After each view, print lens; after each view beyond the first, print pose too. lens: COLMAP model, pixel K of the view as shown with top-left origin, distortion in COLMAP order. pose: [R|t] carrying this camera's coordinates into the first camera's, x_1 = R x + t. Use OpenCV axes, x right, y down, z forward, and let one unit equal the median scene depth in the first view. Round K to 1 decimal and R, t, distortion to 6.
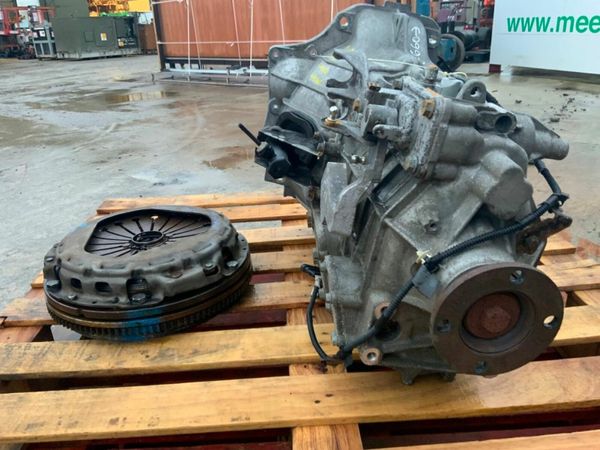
lens RADIAL K [[499.2, 0, 300.0], [0, 499.2, 225.0], [0, 0, 1]] dist [0.065359, -0.119226]
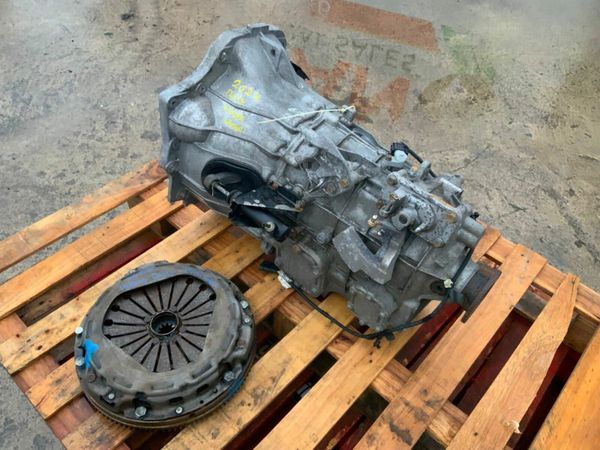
lens RADIAL K [[499.2, 0, 300.0], [0, 499.2, 225.0], [0, 0, 1]] dist [0.065359, -0.119226]
pose [[0.701651, -0.459648, 0.544434, -0.696596], [0.190598, 0.857331, 0.478180, -0.738274], [-0.686555, -0.231748, 0.689156, 0.095768]]
